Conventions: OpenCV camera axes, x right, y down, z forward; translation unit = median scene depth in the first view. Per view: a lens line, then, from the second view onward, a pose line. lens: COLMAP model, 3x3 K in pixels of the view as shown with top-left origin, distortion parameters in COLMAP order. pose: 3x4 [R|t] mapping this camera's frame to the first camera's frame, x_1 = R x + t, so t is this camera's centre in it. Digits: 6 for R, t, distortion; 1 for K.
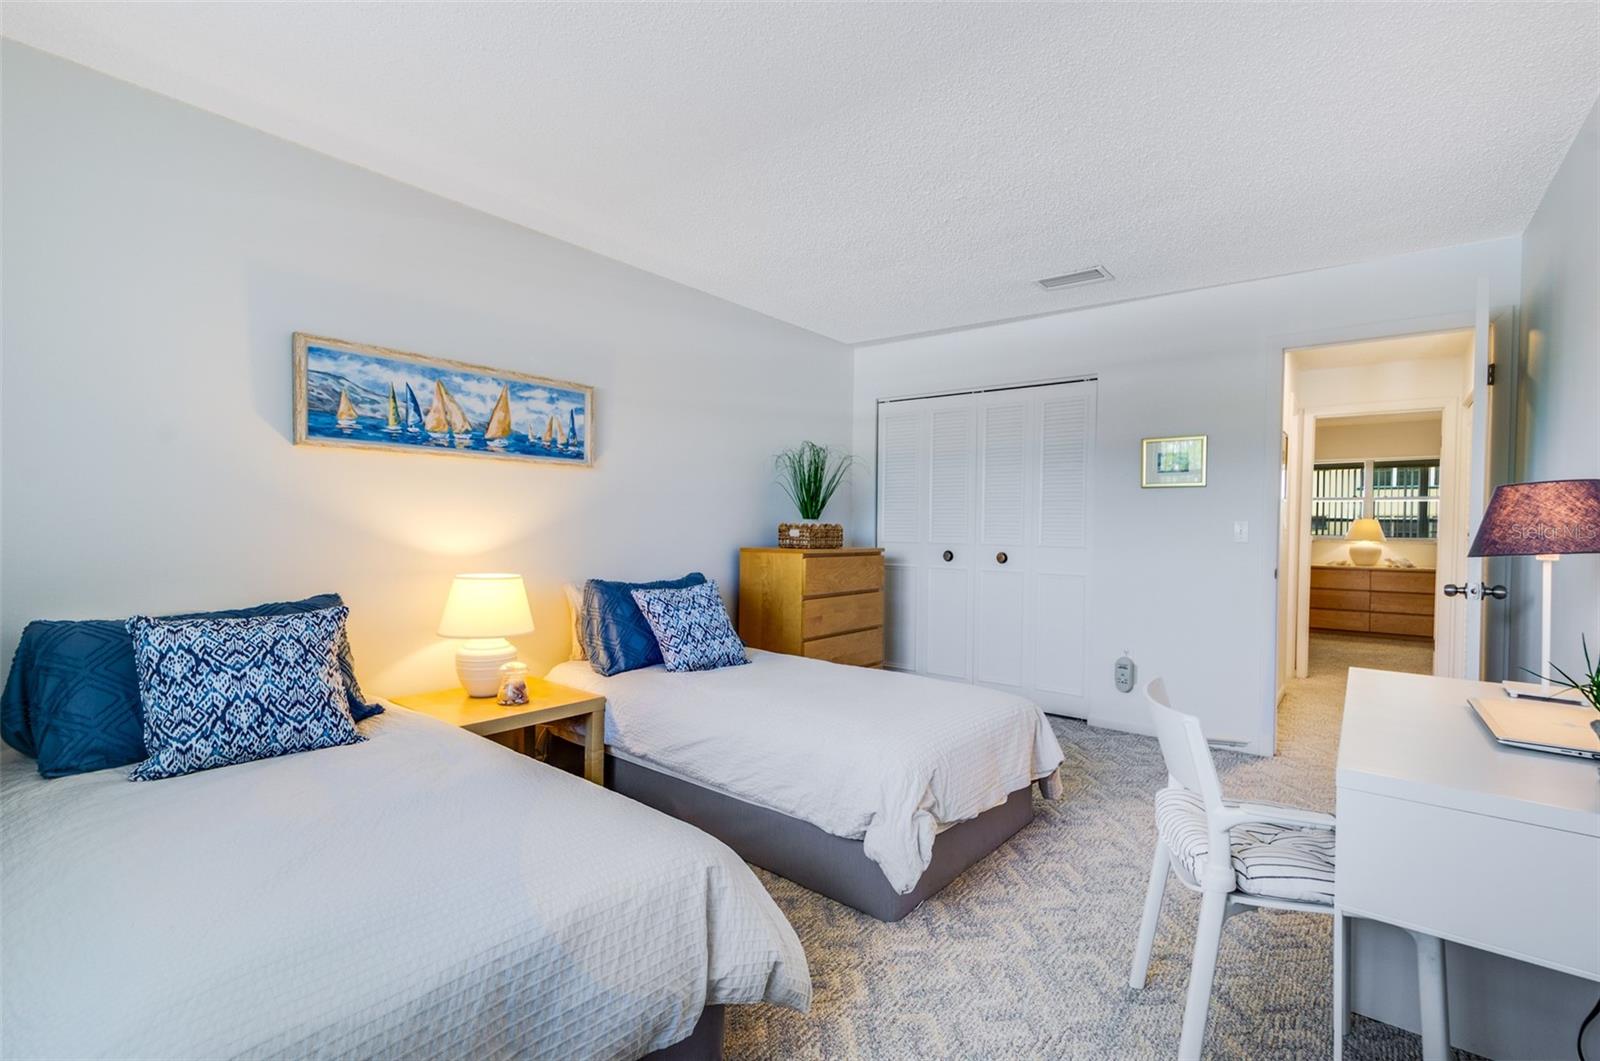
lens RADIAL K [[703.4, 0, 801.6], [0, 703.4, 533.0], [0, 0, 1]] dist [0.001904, 0.000050]
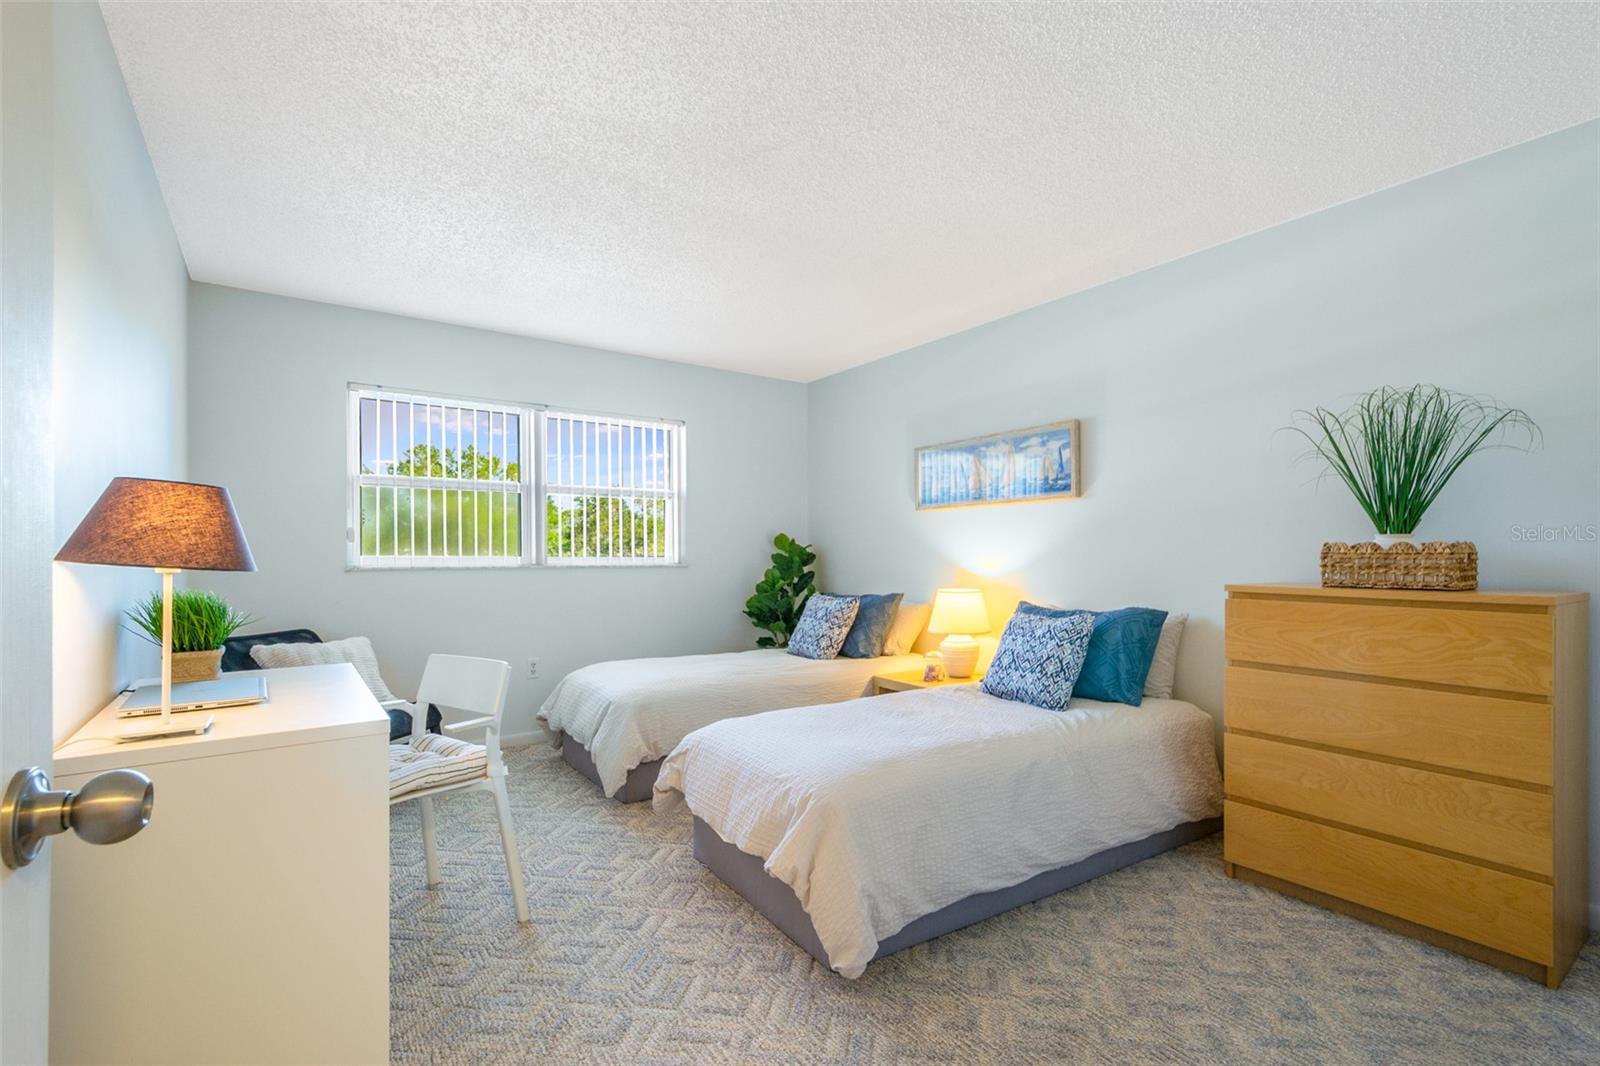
lens RADIAL K [[703.4, 0, 801.4], [0, 703.4, 543.9], [0, 0, 1]] dist [0.001904, 0.000050]
pose [[-0.276648, -0.033441, -0.960389, 0.819472], [-0.013265, 0.999432, -0.030979, 0.013164], [0.960880, 0.004170, -0.276935, 0.923153]]
